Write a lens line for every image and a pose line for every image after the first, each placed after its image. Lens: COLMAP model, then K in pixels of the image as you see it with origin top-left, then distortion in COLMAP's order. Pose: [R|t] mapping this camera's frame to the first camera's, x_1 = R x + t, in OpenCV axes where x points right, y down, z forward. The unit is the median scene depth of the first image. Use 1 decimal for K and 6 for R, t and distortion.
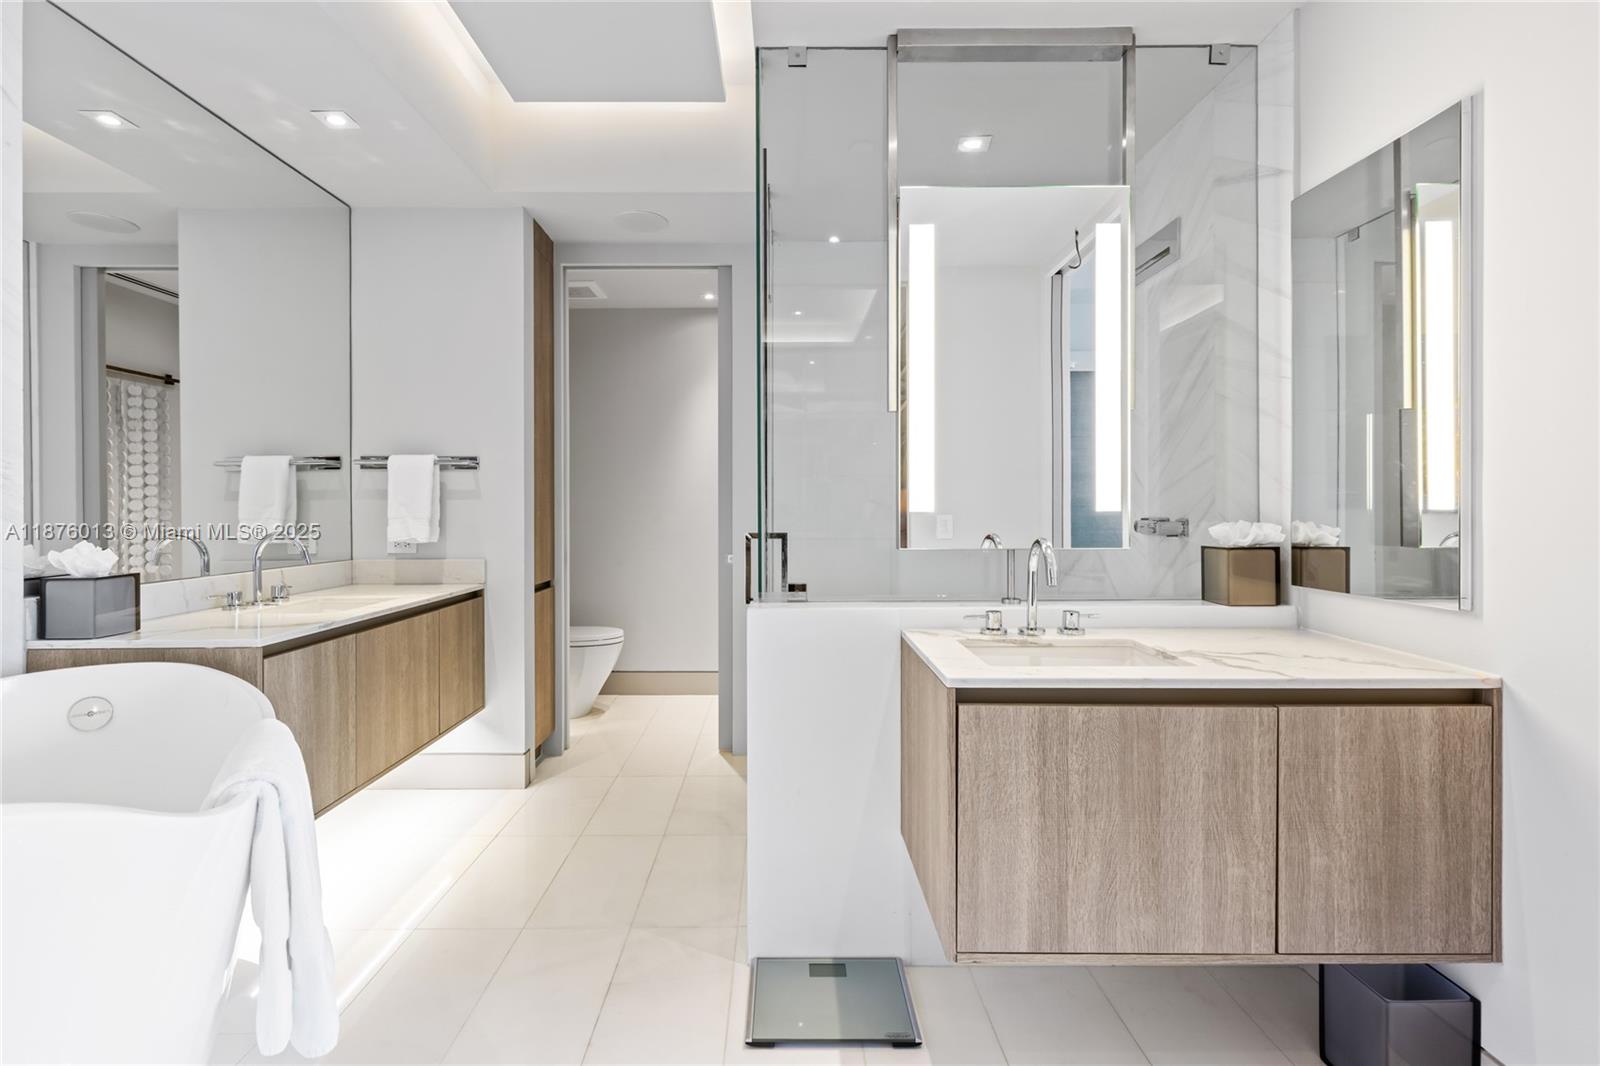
lens RADIAL K [[753.7, 0, 778.2], [0, 753.7, 508.4], [0, 0, 1]] dist [0.007393, -0.000934]
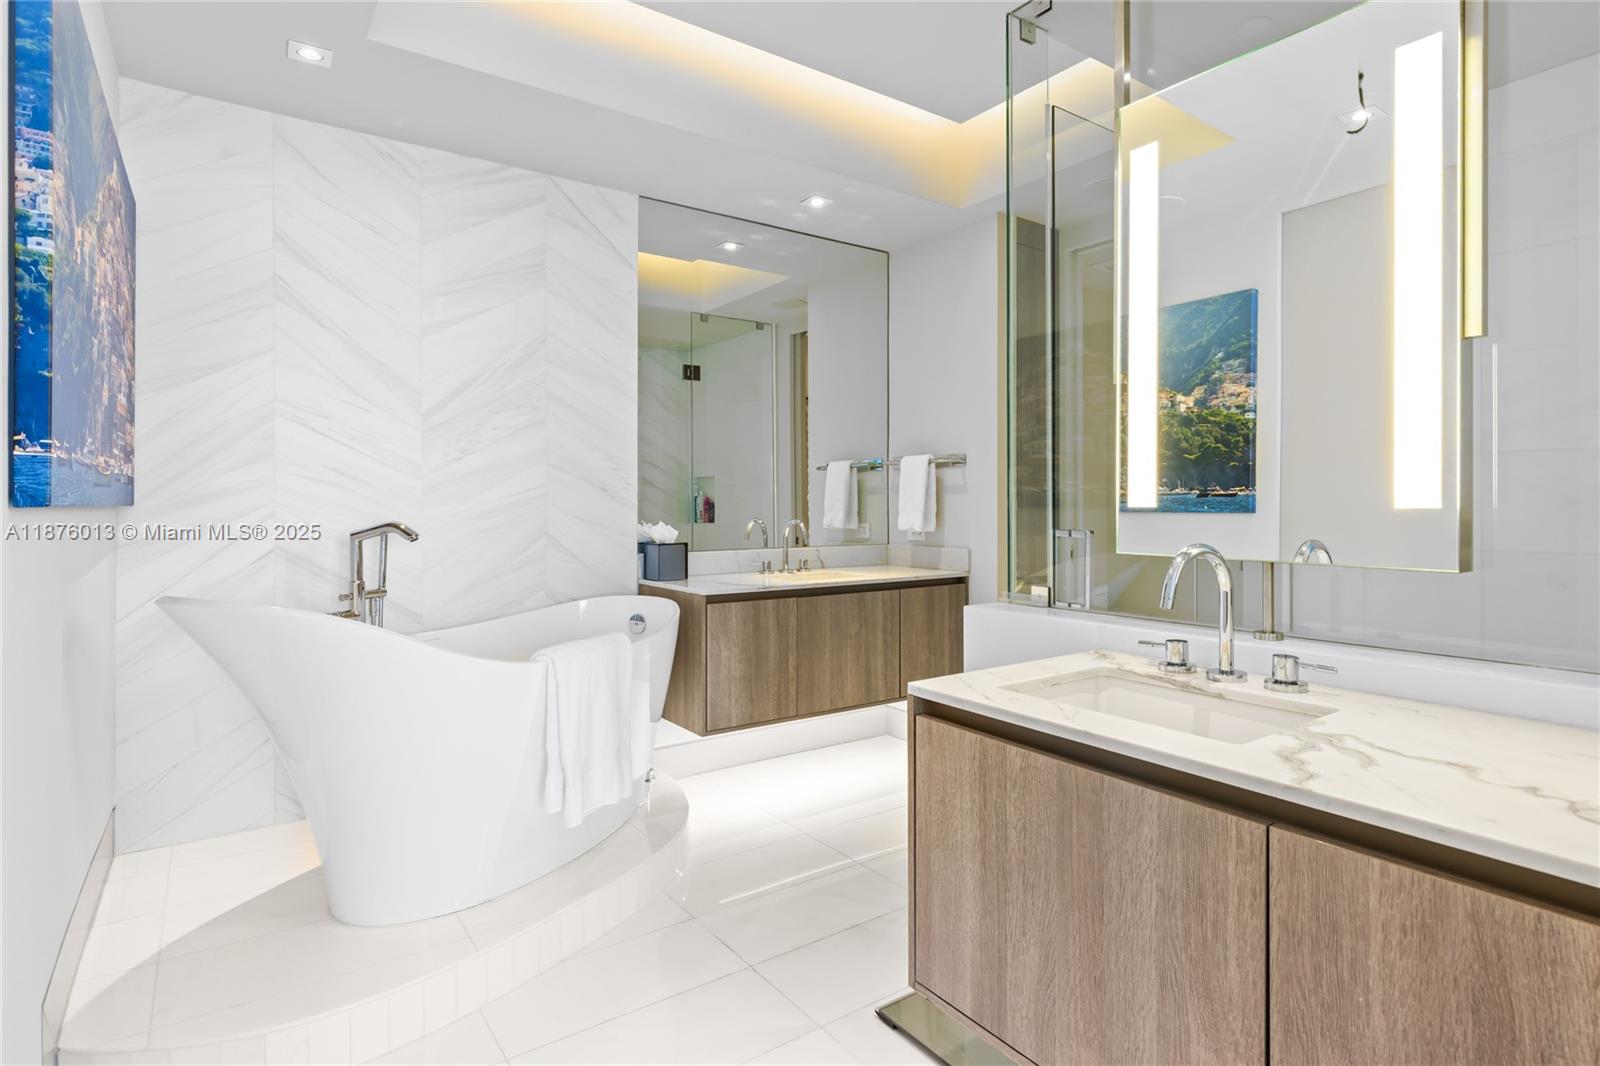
lens RADIAL K [[816.1, 0, 806.0], [0, 816.1, 498.5], [0, 0, 1]] dist [-0.000094, 0.000003]
pose [[0.587880, -0.002043, -0.808946, 0.973816], [-0.000703, 0.999995, -0.003035, -0.002467], [0.808948, 0.002353, 0.587876, 0.299691]]
